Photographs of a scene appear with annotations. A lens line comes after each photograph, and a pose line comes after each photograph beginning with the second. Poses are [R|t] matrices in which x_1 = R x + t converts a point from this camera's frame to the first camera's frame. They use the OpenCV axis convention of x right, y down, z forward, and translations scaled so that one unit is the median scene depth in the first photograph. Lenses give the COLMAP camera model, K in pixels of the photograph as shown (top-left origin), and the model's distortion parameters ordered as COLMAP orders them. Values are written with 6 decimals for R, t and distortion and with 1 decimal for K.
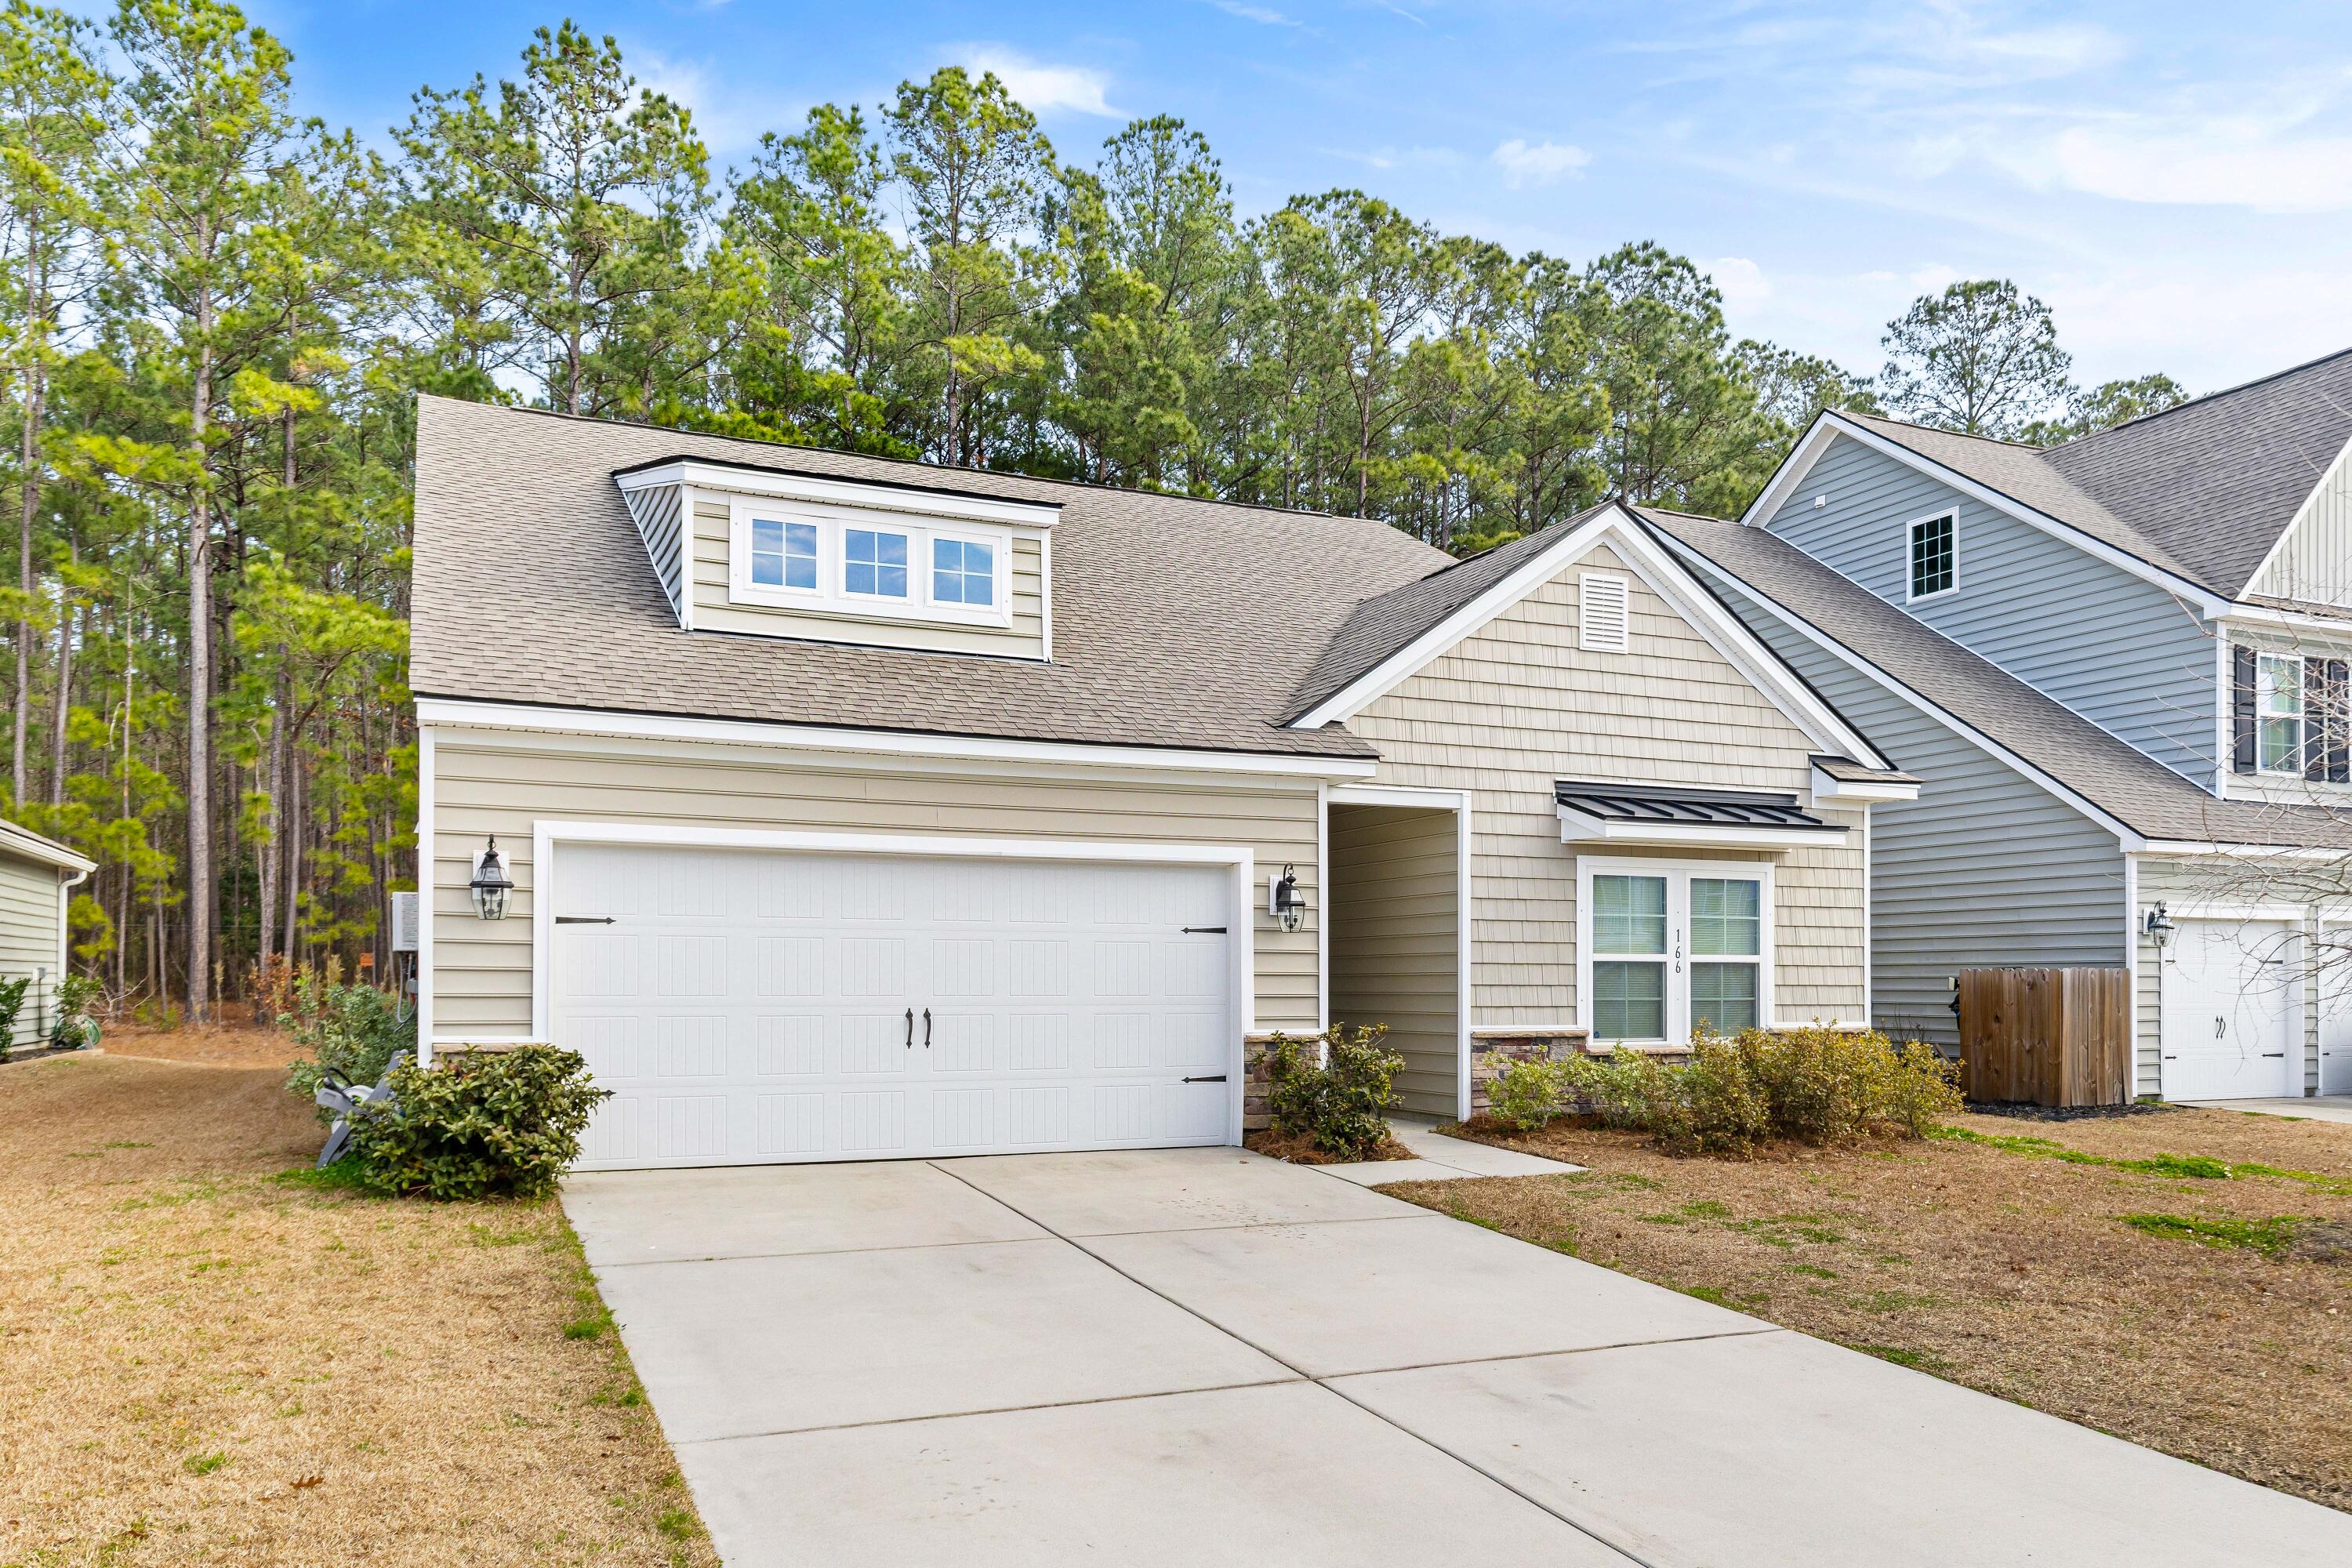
lens RADIAL K [[1674.7, 0, 1177.6], [0, 1674.7, 845.4], [0, 0, 1]] dist [0.005778, 0.001215]
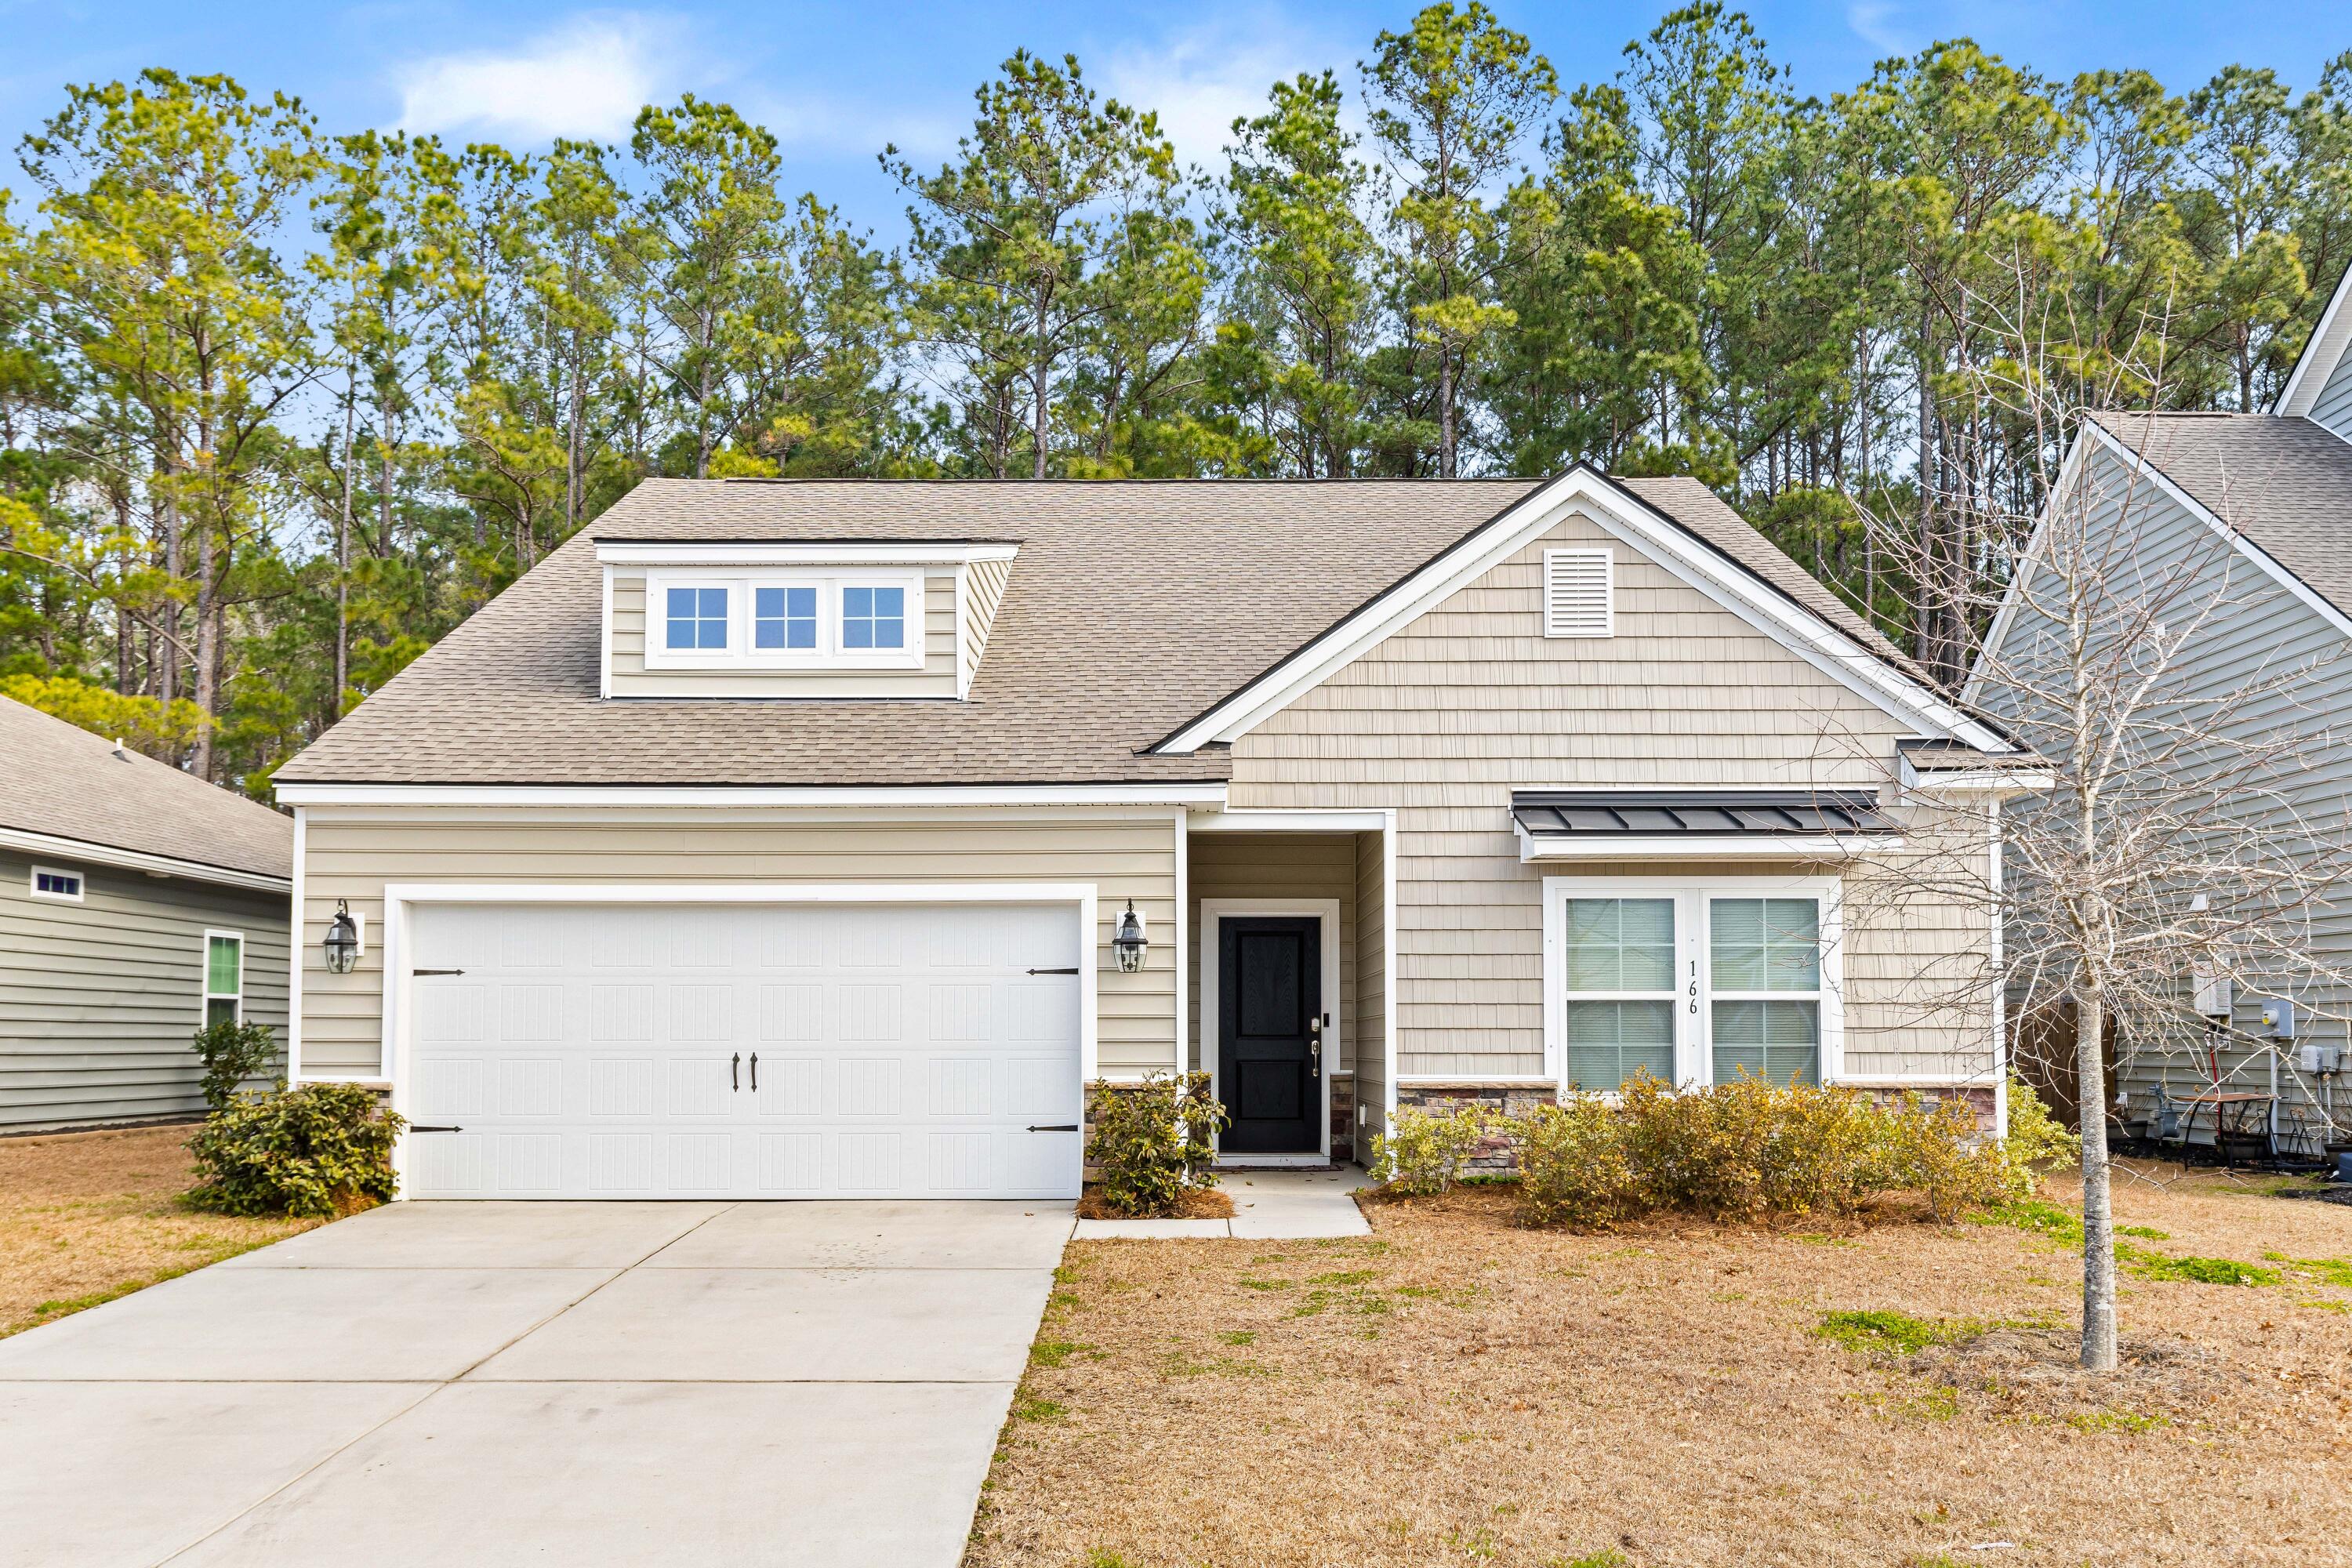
lens RADIAL K [[1963.1, 0, 1176.0], [0, 1963.1, 784.0], [0, 0, 1]] dist [0.009390, 0.001578]
pose [[0.913299, -0.054398, -0.403642, 0.480565], [0.035925, 0.997937, -0.053203, 0.005387], [0.405703, 0.034089, 0.913369, 0.001019]]
